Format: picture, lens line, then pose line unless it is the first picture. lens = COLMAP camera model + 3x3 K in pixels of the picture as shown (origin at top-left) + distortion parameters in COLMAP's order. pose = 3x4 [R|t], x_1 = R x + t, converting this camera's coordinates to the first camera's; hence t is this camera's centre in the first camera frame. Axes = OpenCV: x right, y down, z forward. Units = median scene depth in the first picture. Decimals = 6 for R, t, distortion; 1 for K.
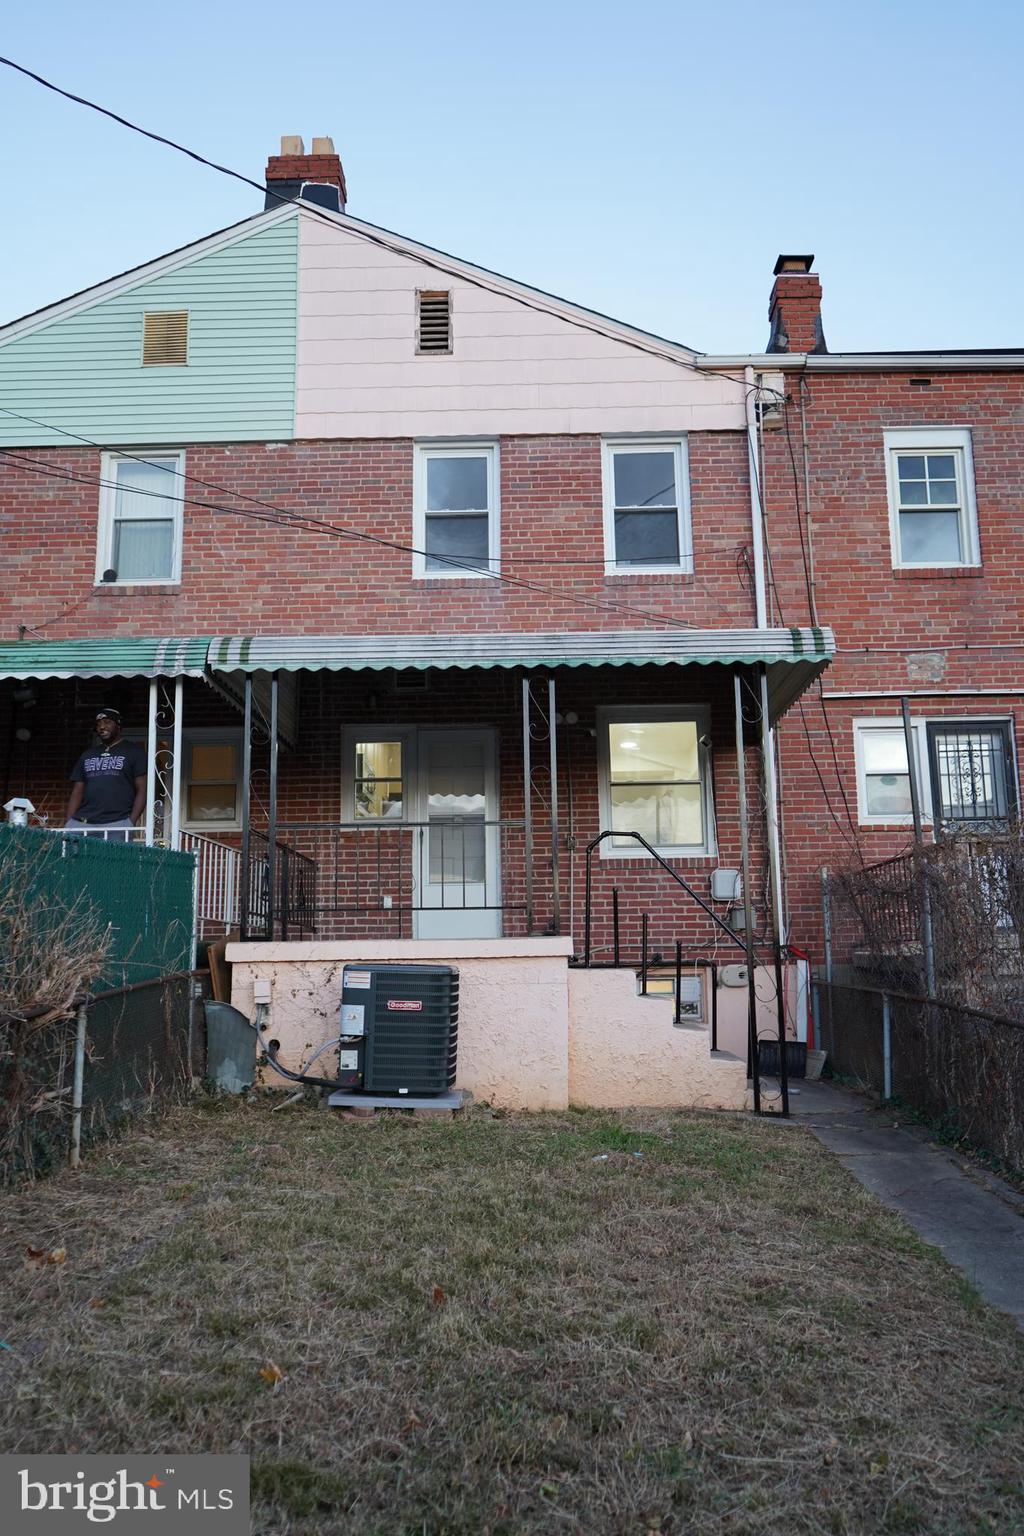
lens RADIAL K [[1228.1, 0, 512.0], [0, 1228.1, 768.0], [0, 0, 1]] dist [-0.008807, 0.005776]
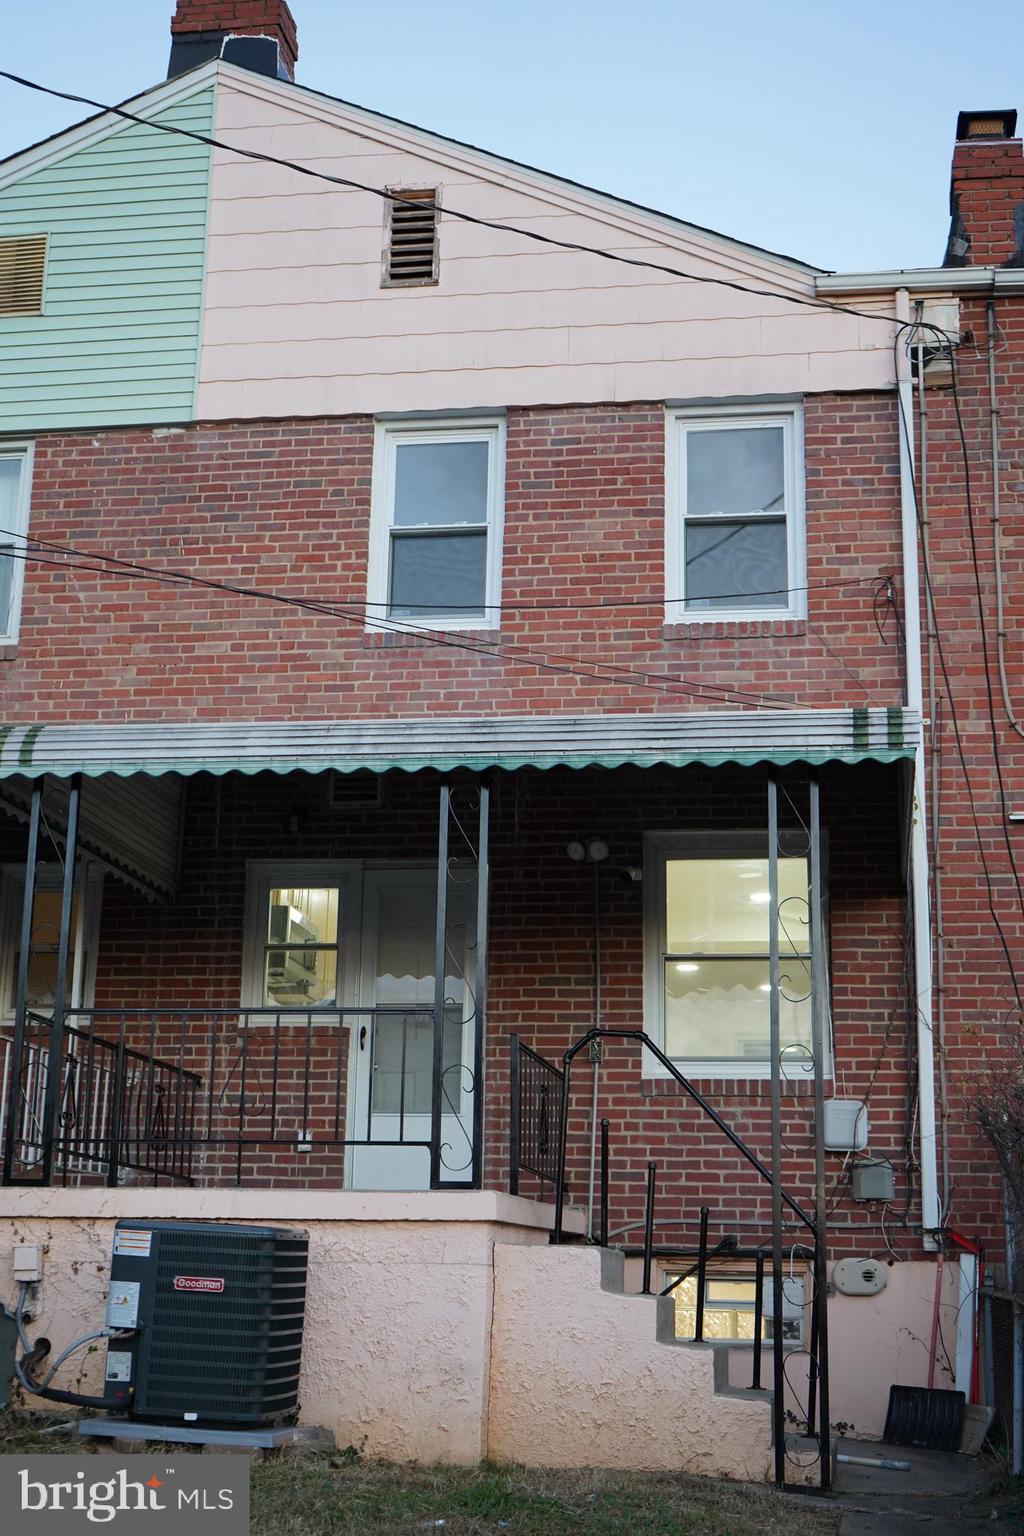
lens RADIAL K [[2128.0, 0, 512.0], [0, 2128.0, 768.0], [0, 0, 1]] dist [-0.015723, 0.047194]
pose [[0.990106, -0.000791, -0.140320, 0.152066], [-0.010744, 0.996621, -0.081429, 0.005753], [0.139911, 0.082131, 0.986752, -0.077105]]
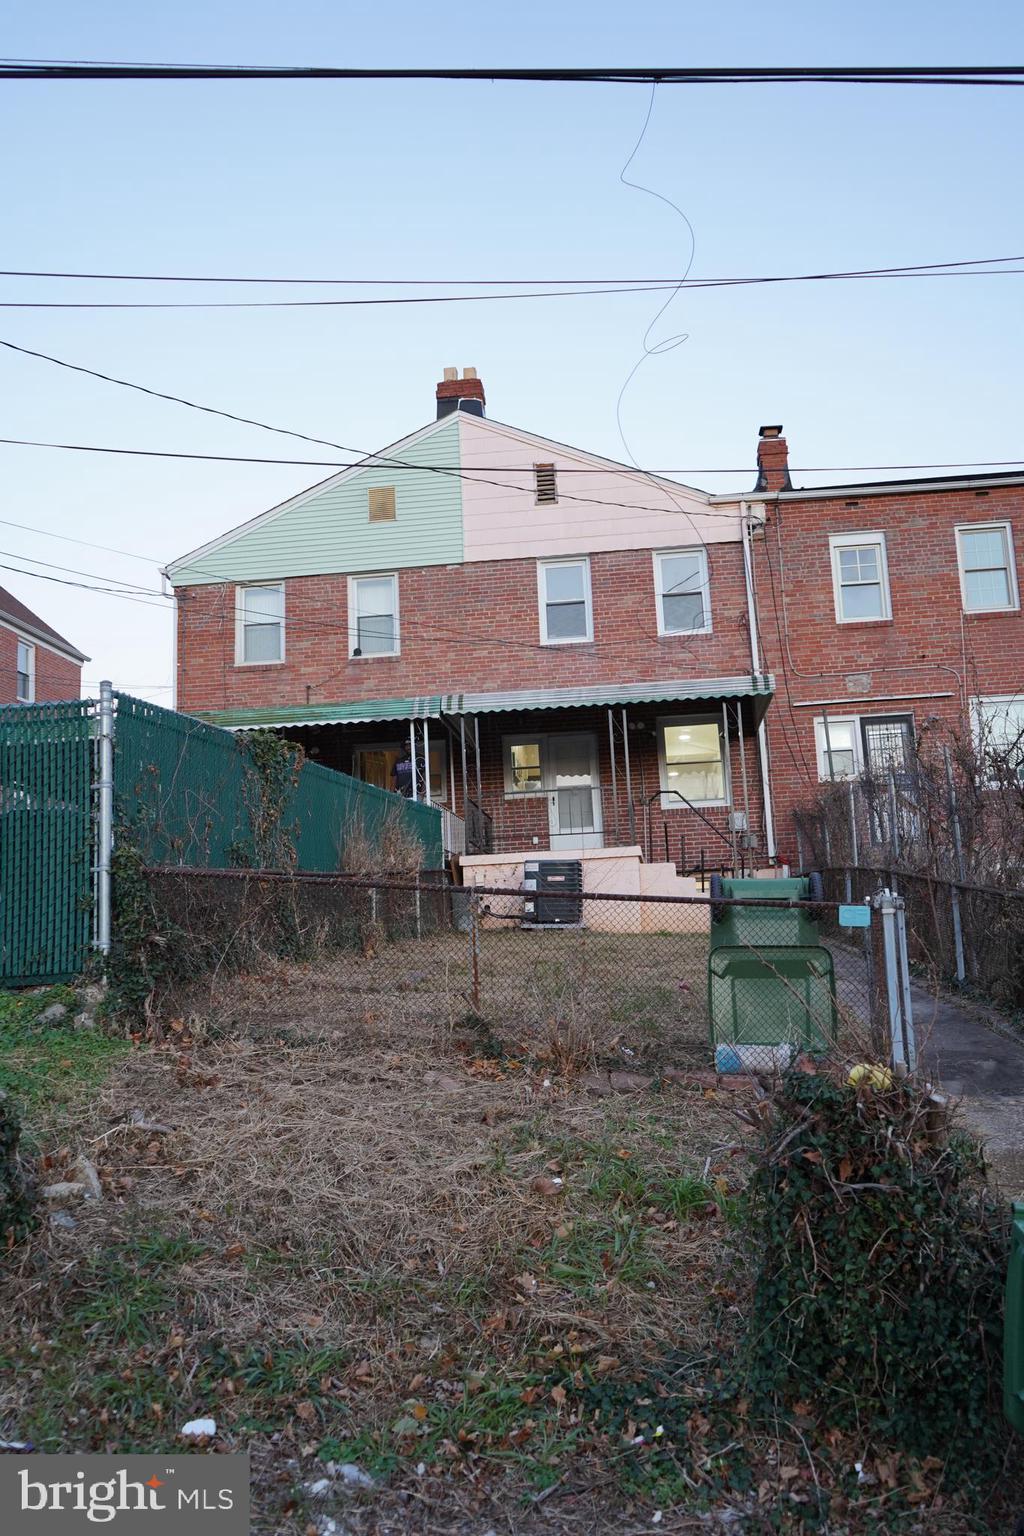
lens RADIAL K [[1228.1, 0, 512.0], [0, 1228.1, 768.0], [0, 0, 1]] dist [-0.008807, 0.005776]
pose [[0.995574, -0.044394, -0.082834, 0.010153], [0.045357, 0.998923, 0.009780, -0.007342], [0.082311, -0.013494, 0.996515, -0.649252]]
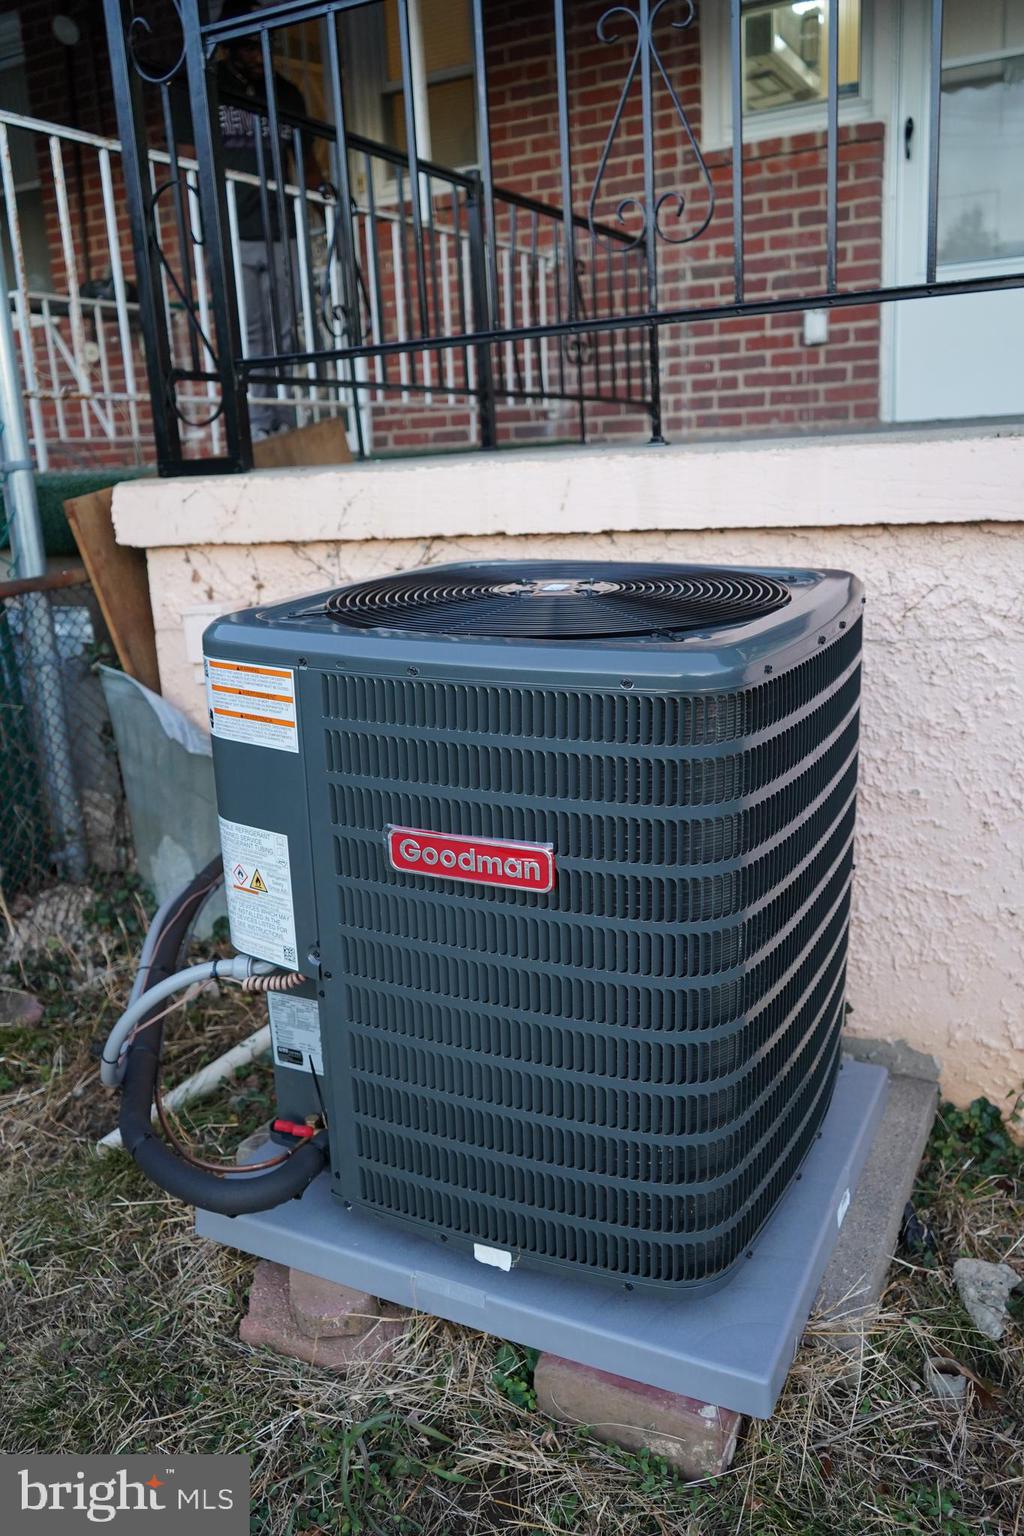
lens RADIAL K [[1228.1, 0, 512.0], [0, 1228.1, 768.0], [0, 0, 1]] dist [-0.008807, 0.005776]
pose [[0.894961, 0.074005, -0.439964, -0.002581], [0.113972, 0.915502, 0.385832, 0.072376], [0.431342, -0.395449, 0.810904, 0.551612]]
